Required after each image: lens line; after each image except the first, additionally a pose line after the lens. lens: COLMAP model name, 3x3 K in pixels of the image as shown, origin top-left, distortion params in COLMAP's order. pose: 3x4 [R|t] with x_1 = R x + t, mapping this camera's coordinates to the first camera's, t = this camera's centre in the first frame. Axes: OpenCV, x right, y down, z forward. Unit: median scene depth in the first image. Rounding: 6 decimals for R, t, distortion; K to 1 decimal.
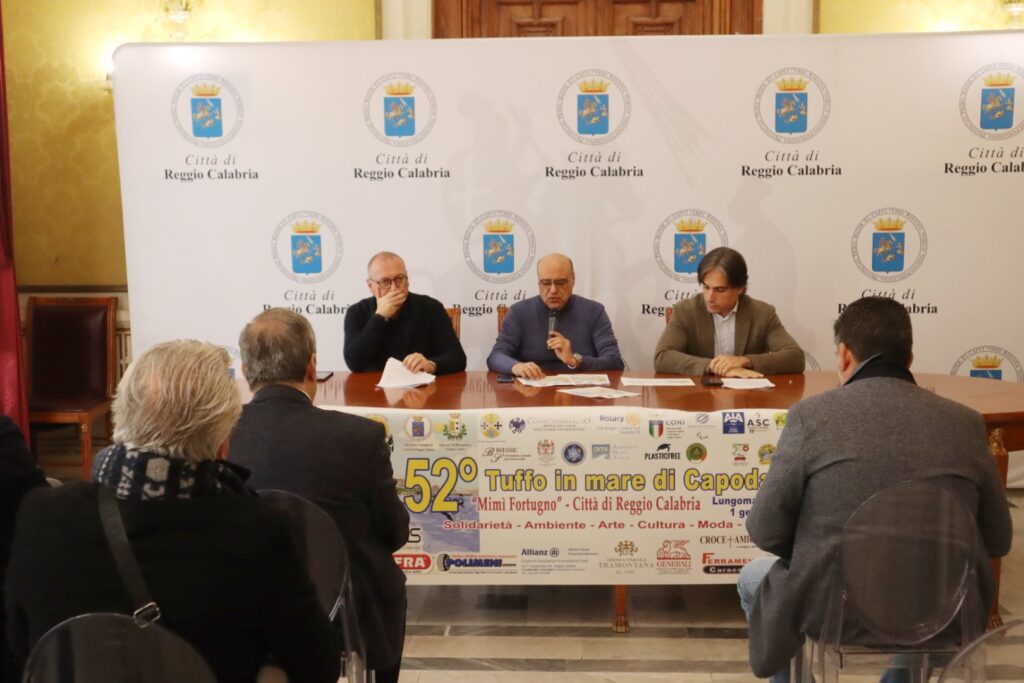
lens RADIAL K [[1358.6, 0, 512.0], [0, 1358.6, 341.5], [0, 0, 1]] dist [-0.055646, 0.407249]
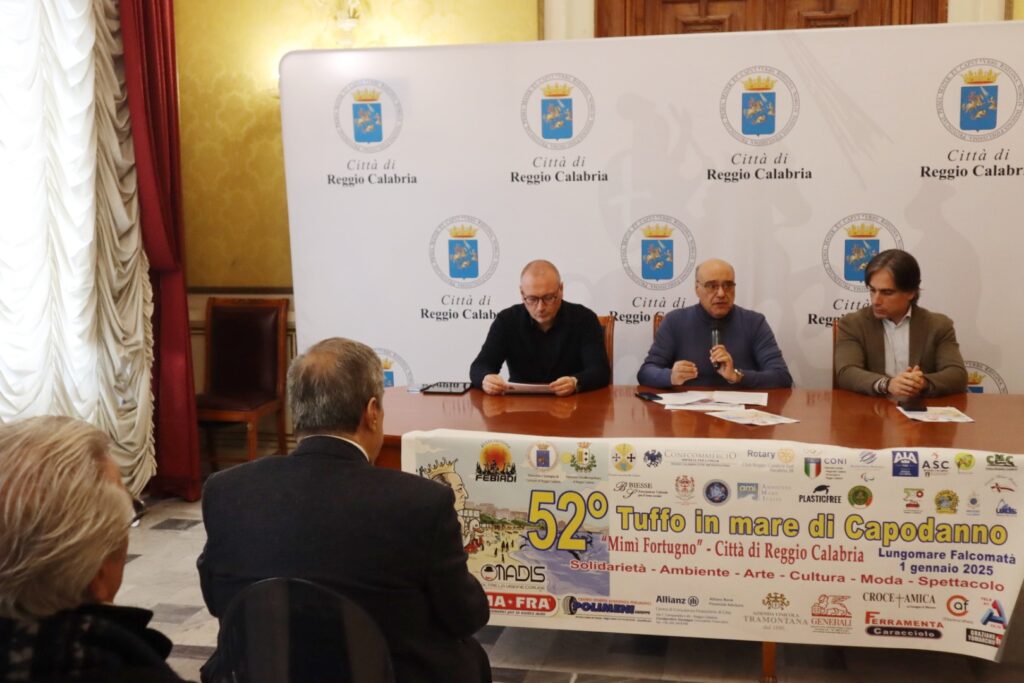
lens RADIAL K [[1180.8, 0, 512.0], [0, 1180.8, 341.5], [0, 0, 1]] dist [-0.016094, 0.056944]
pose [[0.986620, 0.016275, -0.162223, 0.036640], [-0.014097, 0.999794, 0.014573, -0.024561], [0.162427, -0.012092, 0.986647, 0.219048]]
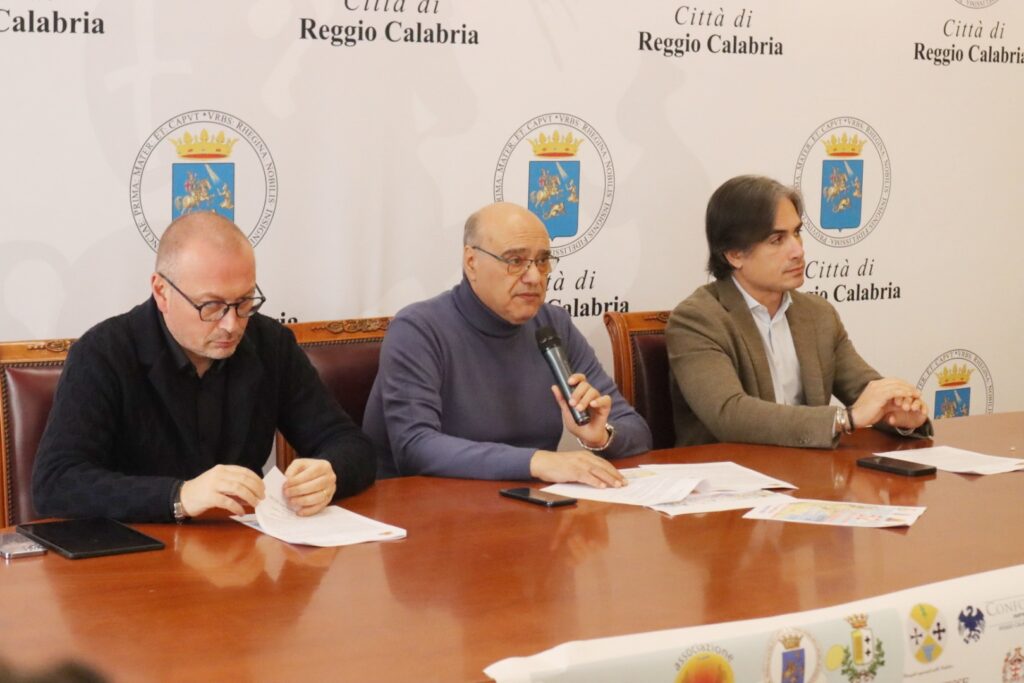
lens RADIAL K [[1973.1, 0, 512.0], [0, 1973.1, 341.5], [0, 0, 1]] dist [-0.116610, -0.328055]
pose [[0.803660, -0.053162, 0.592709, -0.458099], [0.044340, 0.998582, 0.029445, -0.048941], [-0.593434, 0.002617, 0.804878, 0.591057]]
